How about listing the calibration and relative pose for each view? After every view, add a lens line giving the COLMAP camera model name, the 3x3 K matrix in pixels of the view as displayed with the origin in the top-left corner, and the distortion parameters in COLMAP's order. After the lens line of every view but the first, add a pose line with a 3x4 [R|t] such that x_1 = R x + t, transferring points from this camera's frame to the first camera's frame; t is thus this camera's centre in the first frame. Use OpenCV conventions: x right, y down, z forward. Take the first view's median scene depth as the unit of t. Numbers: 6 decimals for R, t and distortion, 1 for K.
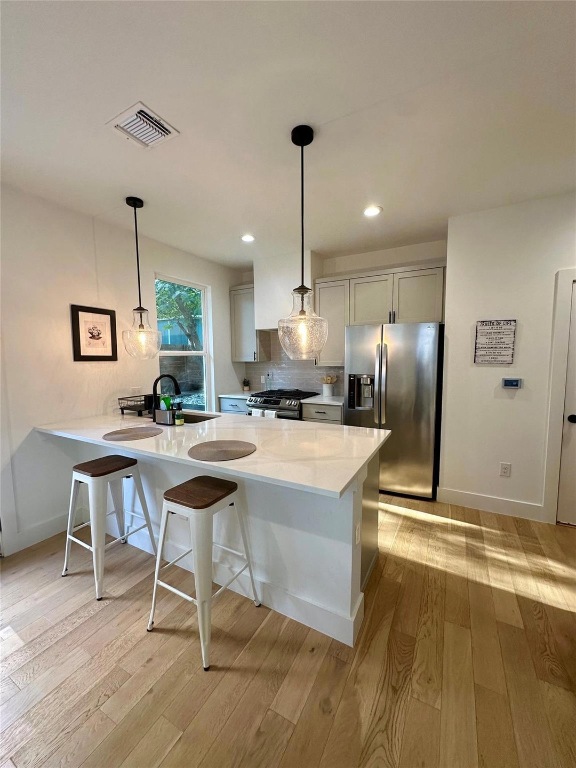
lens RADIAL K [[306.0, 0, 285.7], [0, 306.0, 382.3], [0, 0, 1]] dist [-0.005510, 0.001411]
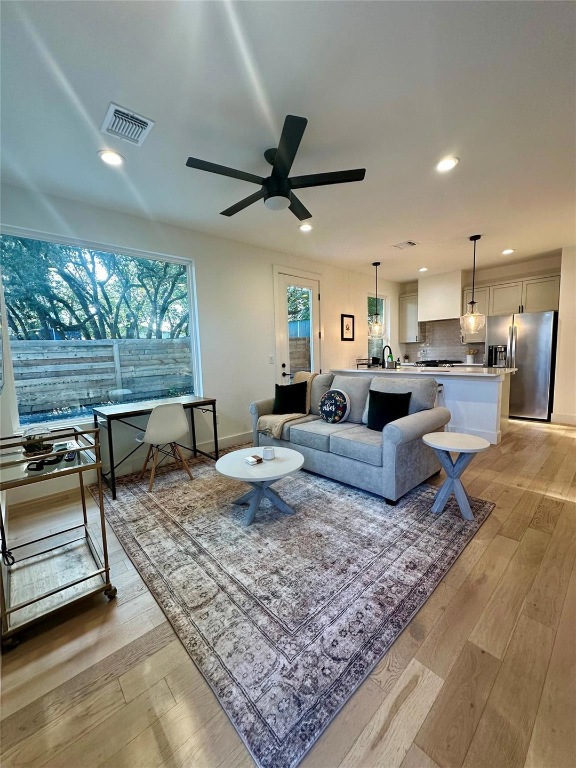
lens RADIAL K [[306.0, 0, 286.5], [0, 306.0, 383.4], [0, 0, 1]] dist [-0.005510, 0.001411]
pose [[0.945896, 0.012454, -0.324230, -0.342918], [-0.004303, 0.999657, 0.025845, 0.164973], [0.324441, -0.023051, 0.945625, -1.086877]]
